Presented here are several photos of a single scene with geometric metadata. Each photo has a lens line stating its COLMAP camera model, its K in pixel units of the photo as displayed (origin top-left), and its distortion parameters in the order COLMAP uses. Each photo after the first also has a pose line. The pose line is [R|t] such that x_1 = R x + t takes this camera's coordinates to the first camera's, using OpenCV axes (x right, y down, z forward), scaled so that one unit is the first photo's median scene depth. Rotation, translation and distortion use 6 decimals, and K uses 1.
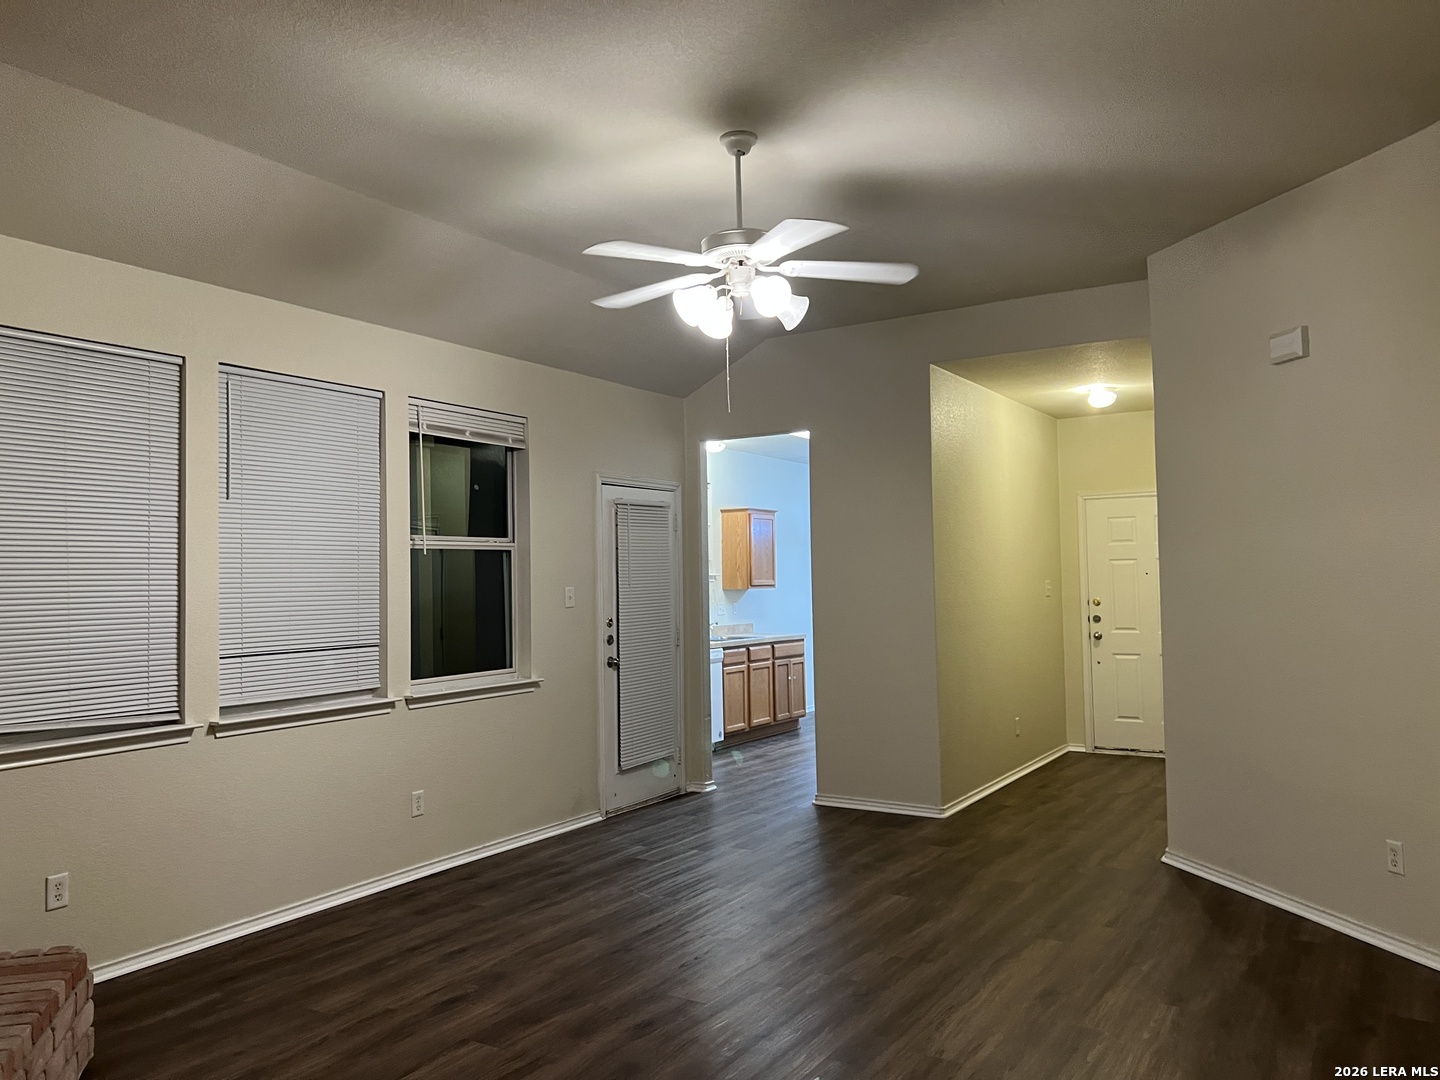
lens RADIAL K [[1055.7, 0, 717.7], [0, 1055.7, 542.5], [0, 0, 1]] dist [0.049875, -0.062204]
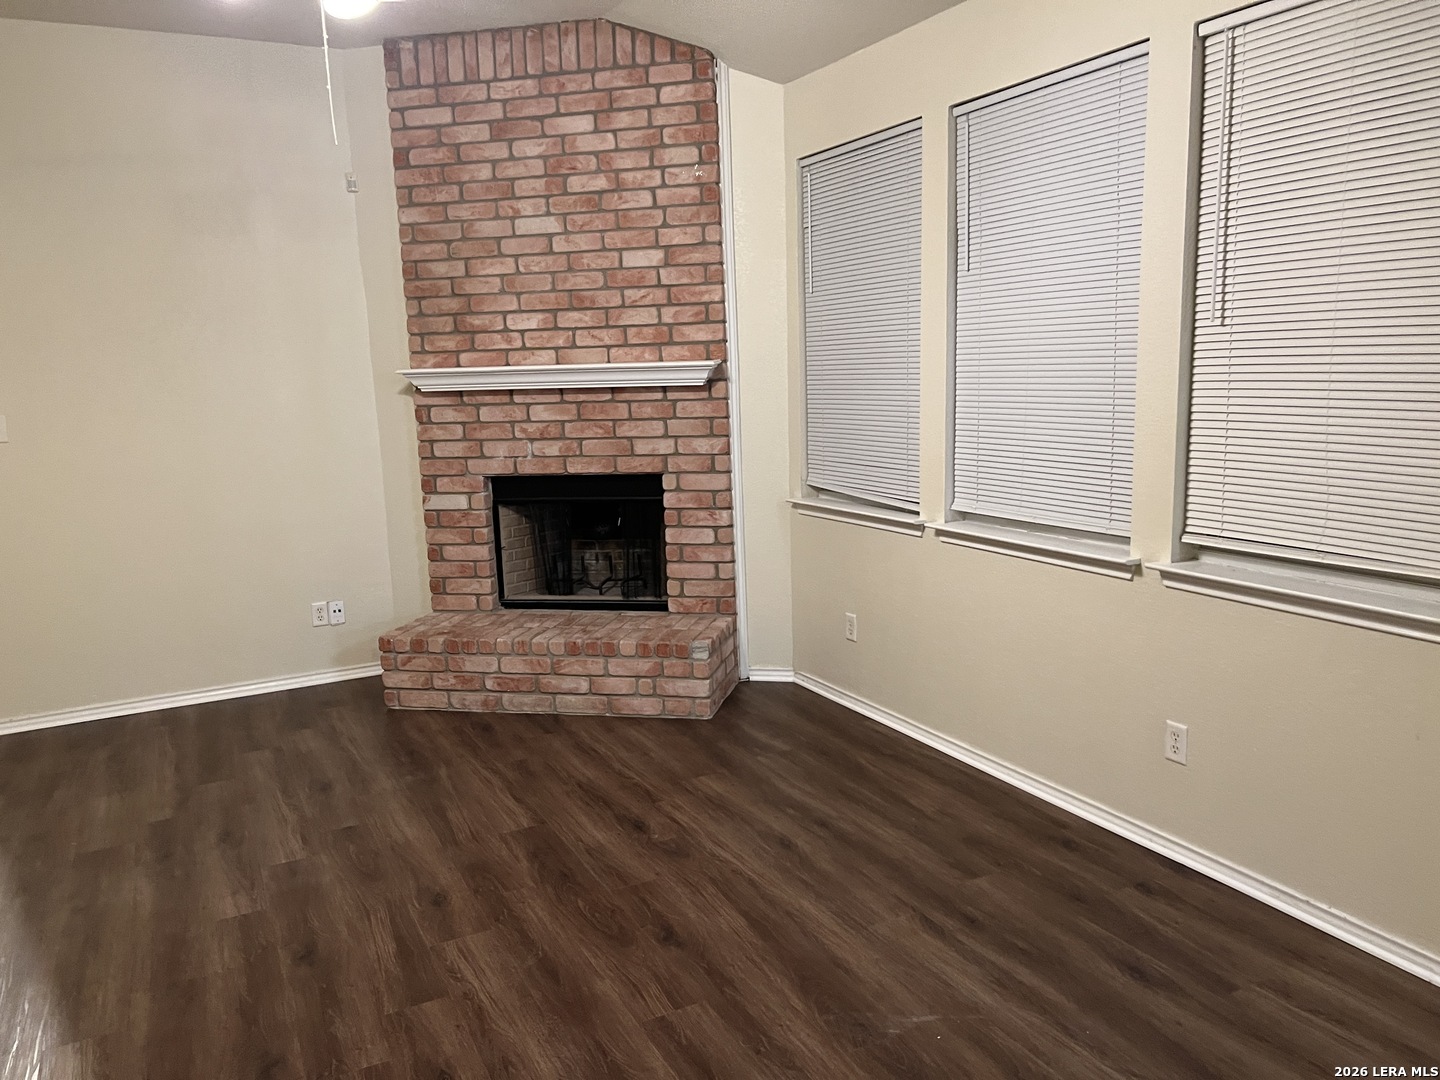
lens RADIAL K [[1055.7, 0, 717.7], [0, 1055.7, 542.5], [0, 0, 1]] dist [0.049875, -0.062204]
pose [[-0.488956, 0.183611, -0.852766, 0.424359], [0.068933, 0.982672, 0.172057, 0.010818], [0.869581, 0.025345, -0.493140, 1.309848]]
